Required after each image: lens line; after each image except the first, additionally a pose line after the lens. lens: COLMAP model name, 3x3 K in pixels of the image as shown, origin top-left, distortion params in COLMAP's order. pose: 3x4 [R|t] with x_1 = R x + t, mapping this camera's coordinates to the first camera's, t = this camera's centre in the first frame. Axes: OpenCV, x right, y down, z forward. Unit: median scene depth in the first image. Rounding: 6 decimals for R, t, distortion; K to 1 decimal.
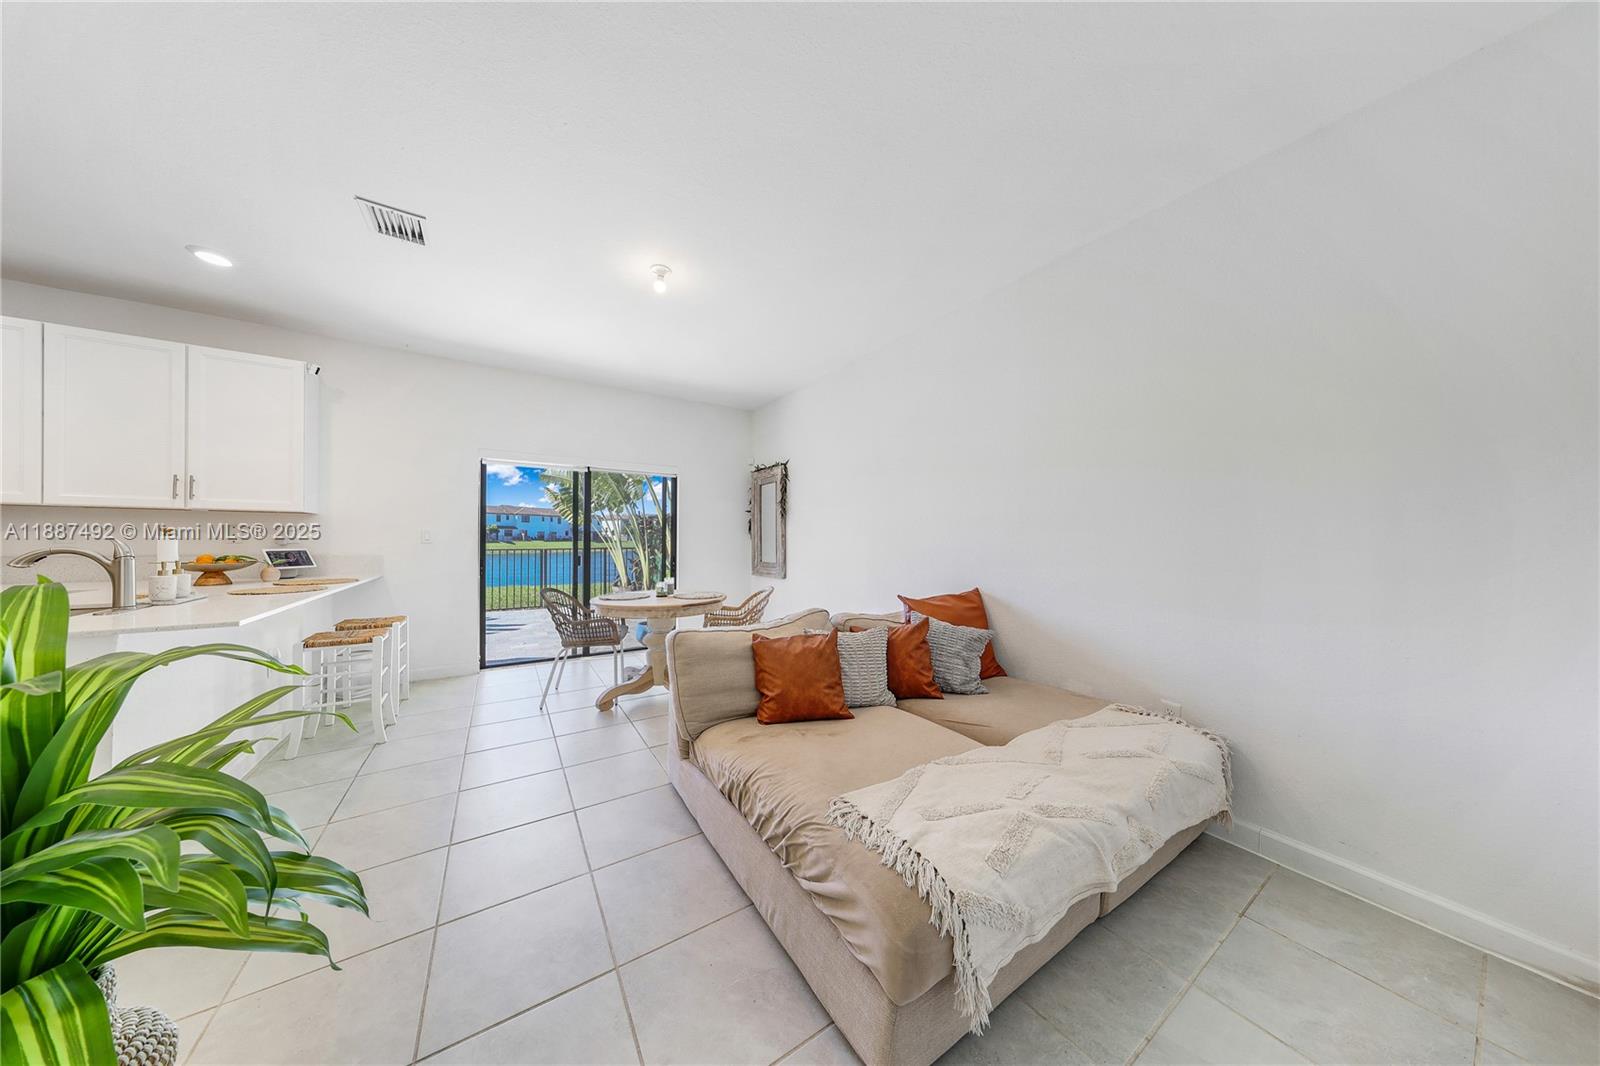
lens RADIAL K [[460.1, 0, 794.9], [0, 460.1, 540.7], [0, 0, 1]] dist [-0.003928, 0.000011]
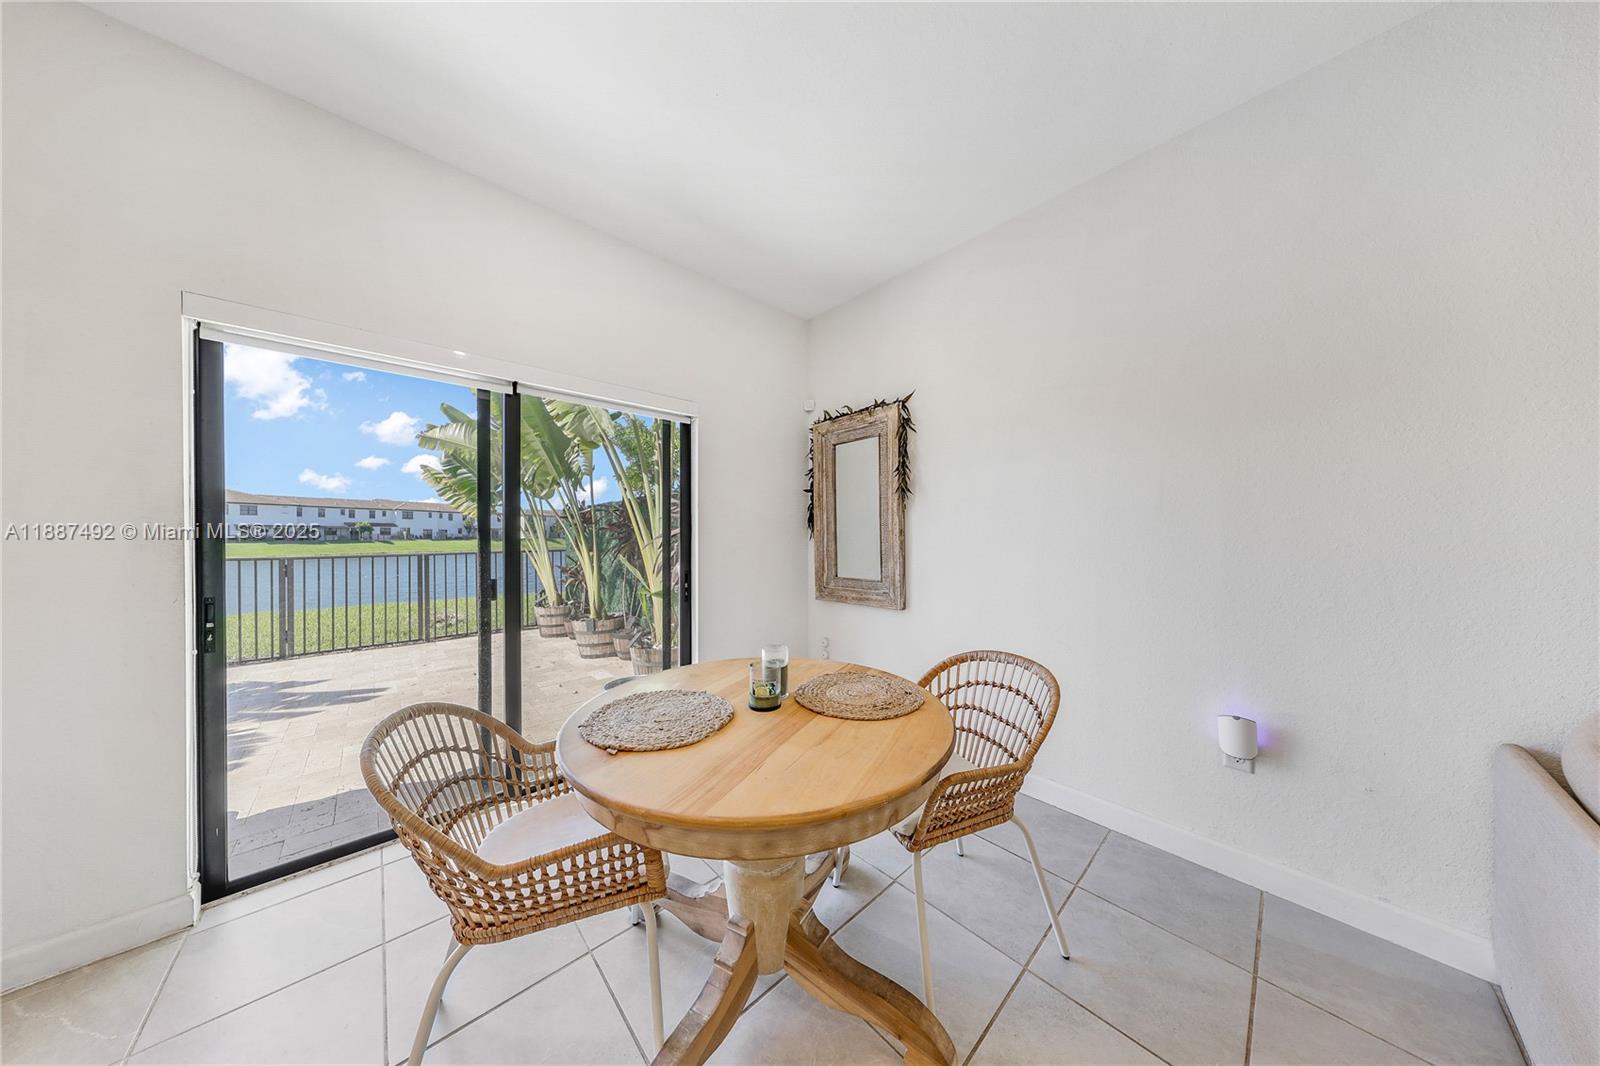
lens RADIAL K [[460.1, 0, 794.9], [0, 460.1, 540.7], [0, 0, 1]] dist [-0.003928, 0.000011]
pose [[0.985652, -0.007935, 0.168604, -0.226821], [0.006805, 0.999950, 0.007281, -0.004901], [-0.168653, -0.006029, 0.985657, 0.451630]]
